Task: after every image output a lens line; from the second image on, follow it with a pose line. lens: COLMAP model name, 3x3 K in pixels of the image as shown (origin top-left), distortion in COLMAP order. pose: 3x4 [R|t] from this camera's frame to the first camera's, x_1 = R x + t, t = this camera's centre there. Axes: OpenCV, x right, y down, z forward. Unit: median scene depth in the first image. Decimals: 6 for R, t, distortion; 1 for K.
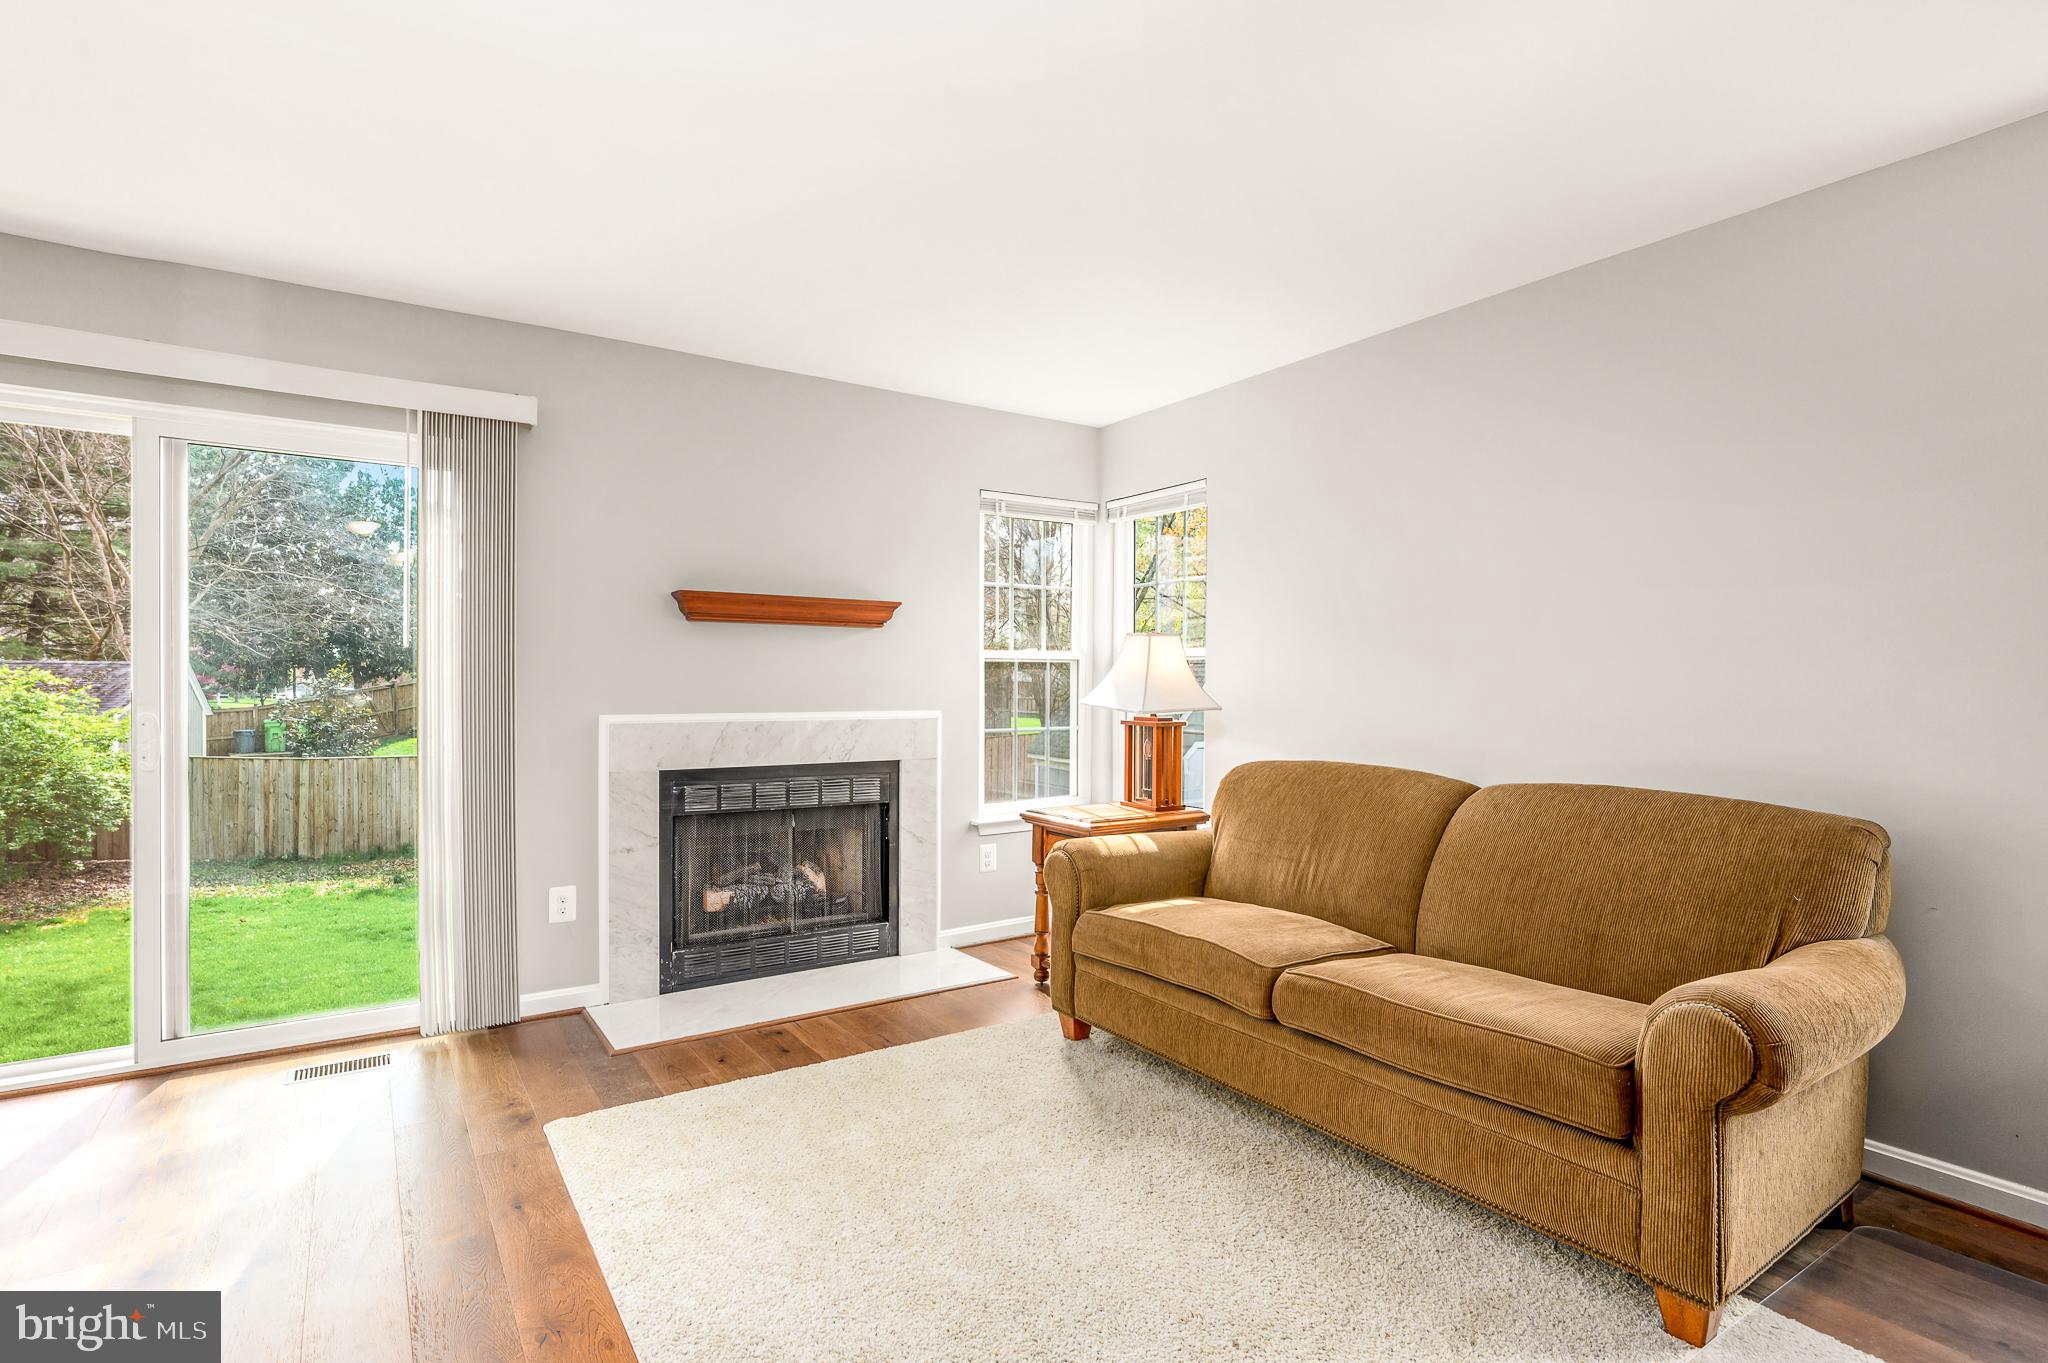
lens RADIAL K [[982.0, 0, 1011.4], [0, 982.0, 683.6], [0, 0, 1]] dist [0.002171, 0.000474]
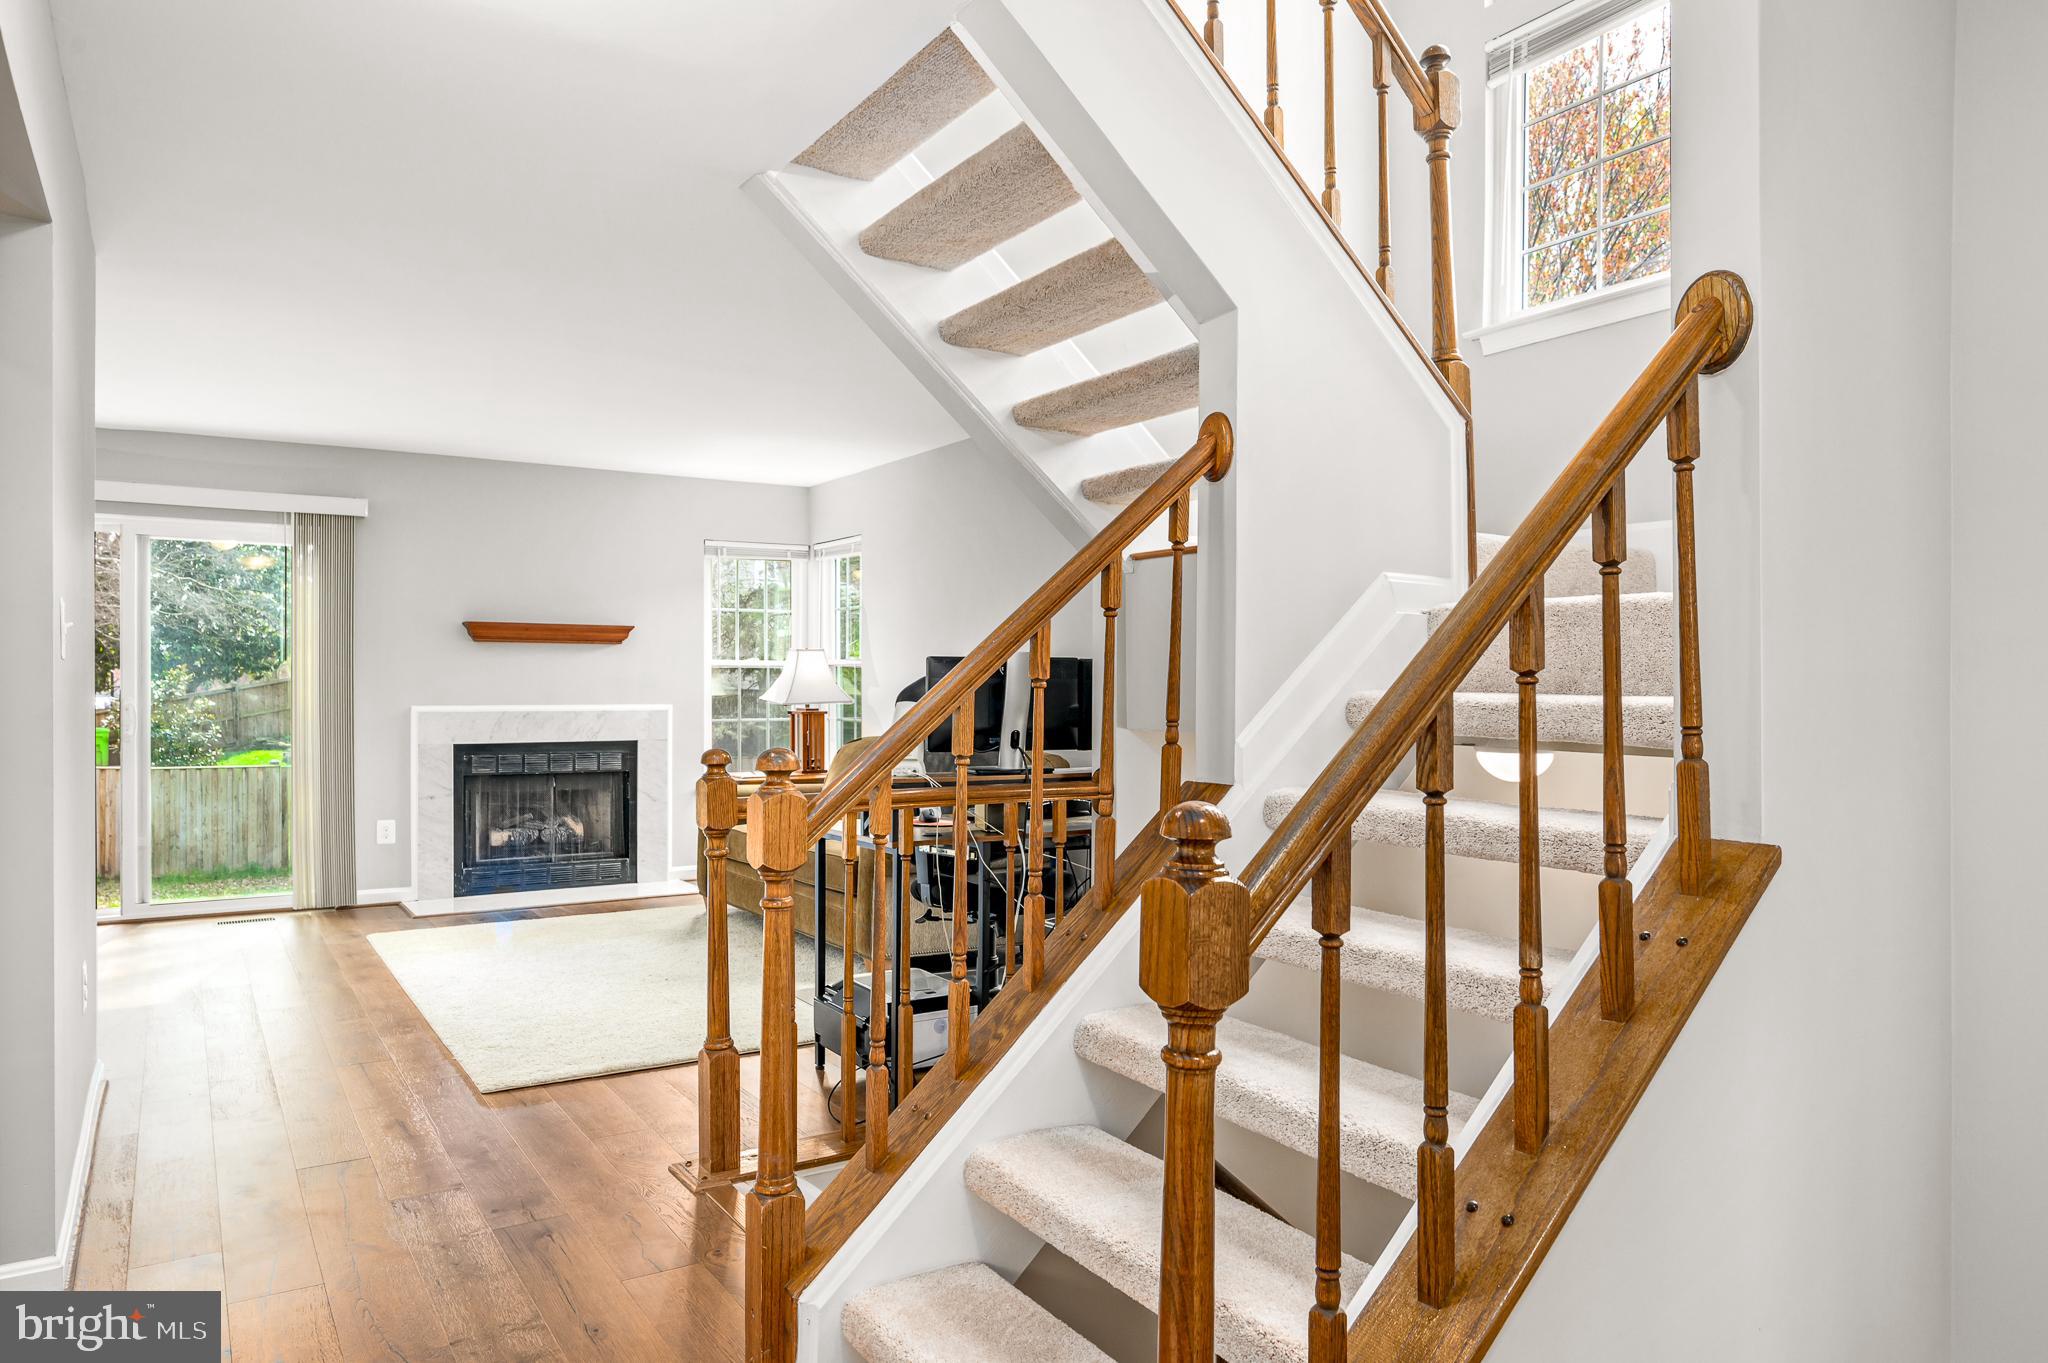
lens RADIAL K [[1296.1, 0, 1024.0], [0, 1296.1, 681.5], [0, 0, 1]] dist [0.010235, -0.000330]
pose [[0.999947, -0.001864, -0.010080, 0.502605], [0.001832, 0.999993, -0.003162, 0.002573], [0.010085, 0.003144, 0.999944, -0.911332]]
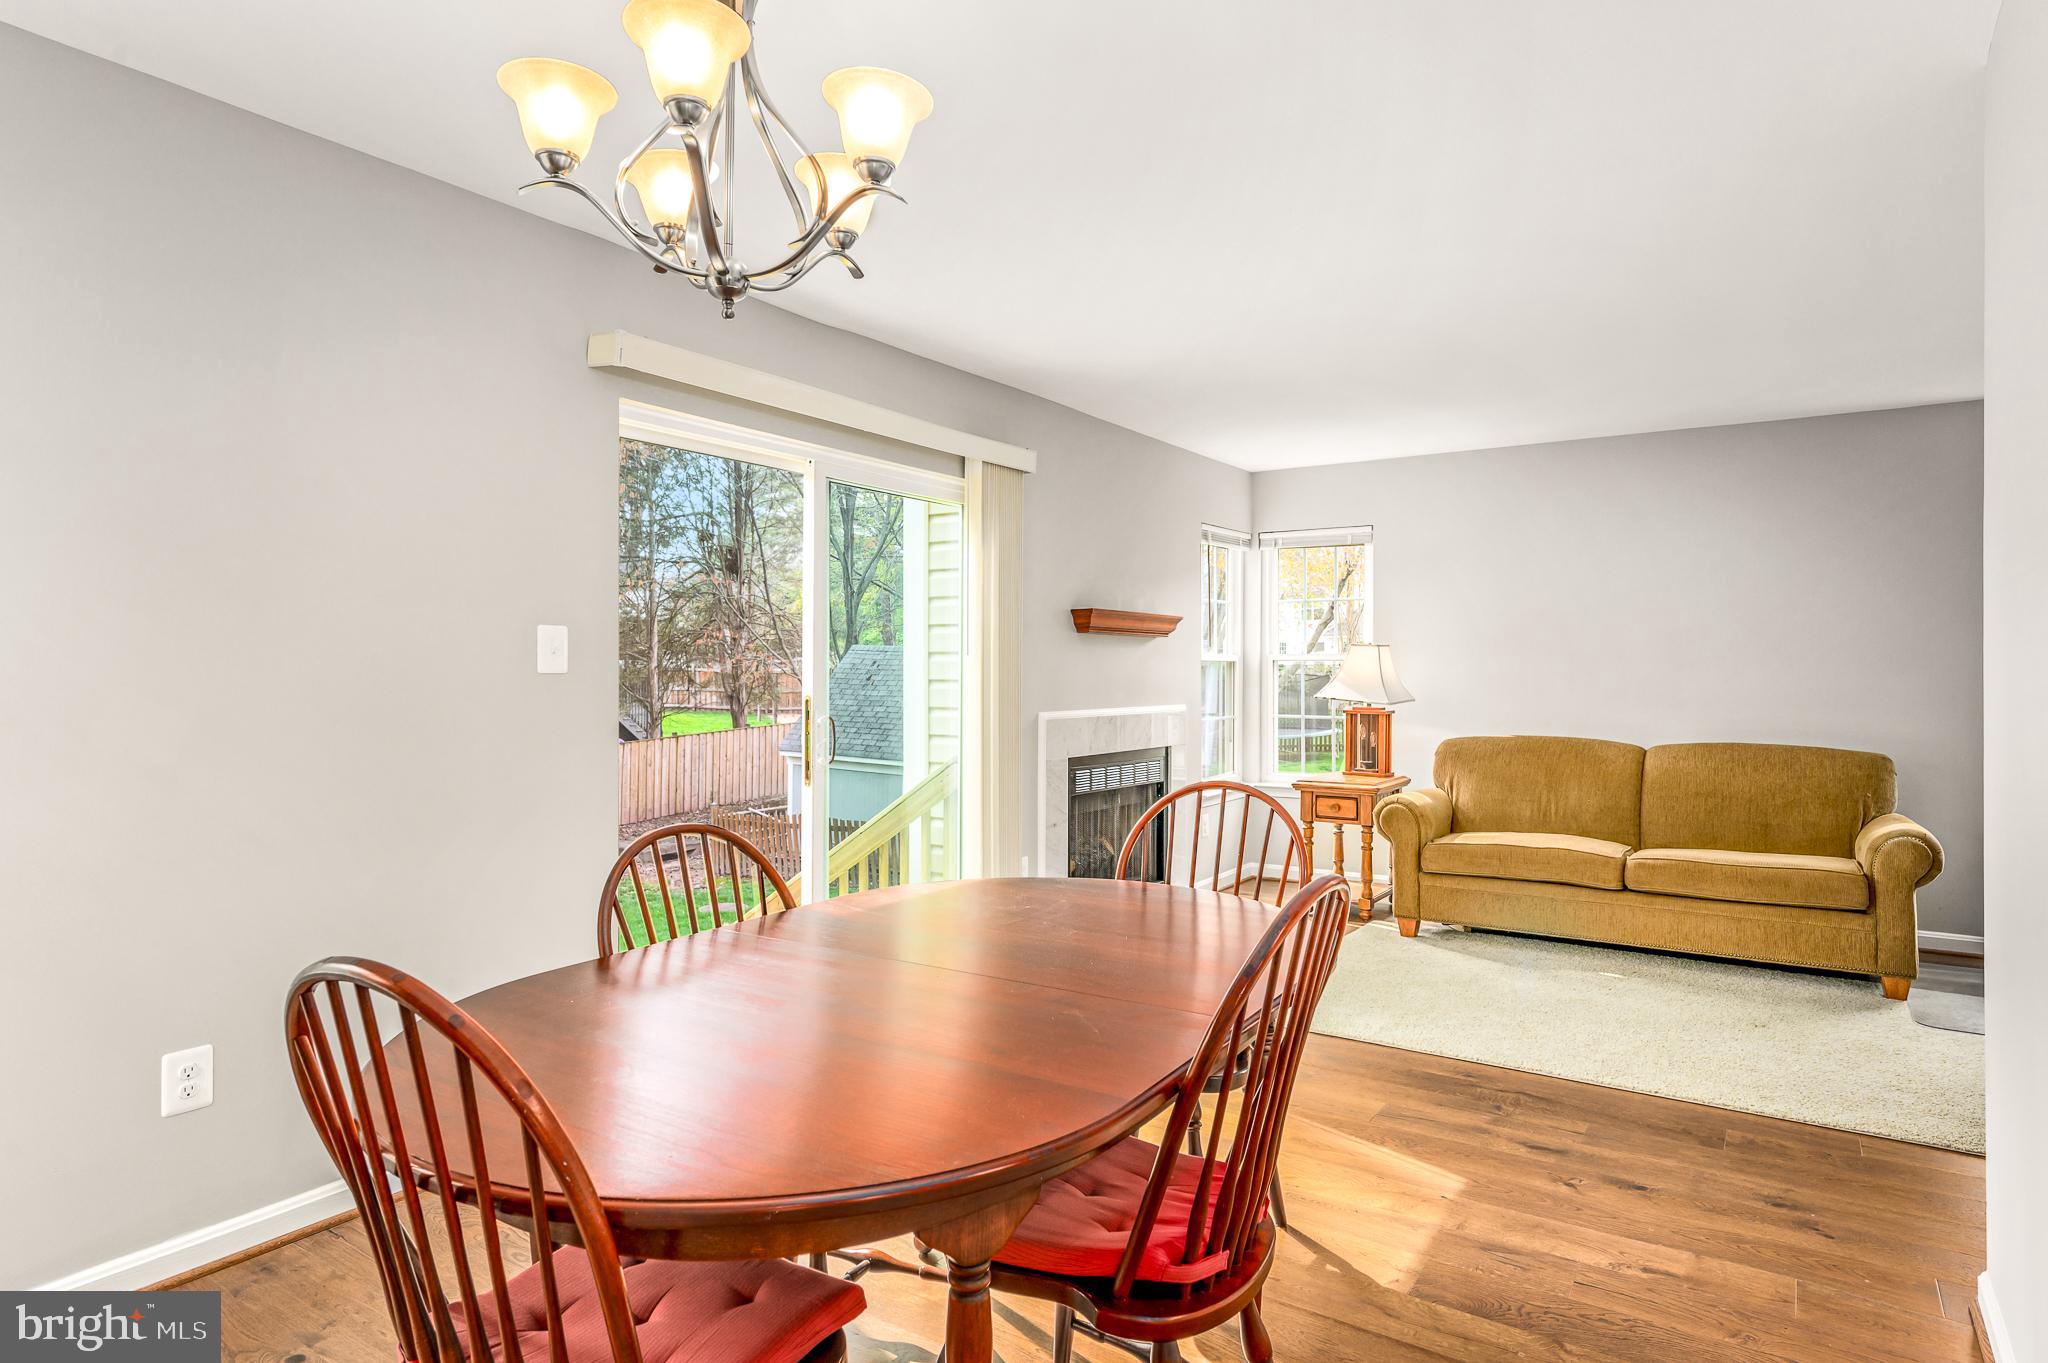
lens RADIAL K [[1111.5, 0, 1024.0], [0, 1111.5, 681.5], [0, 0, 1]] dist [-0.006450, -0.000746]
pose [[0.928549, -0.005776, 0.371164, -0.889024], [0.003048, 0.999964, 0.007937, -0.014979], [-0.371197, -0.006239, 0.928533, -0.229399]]
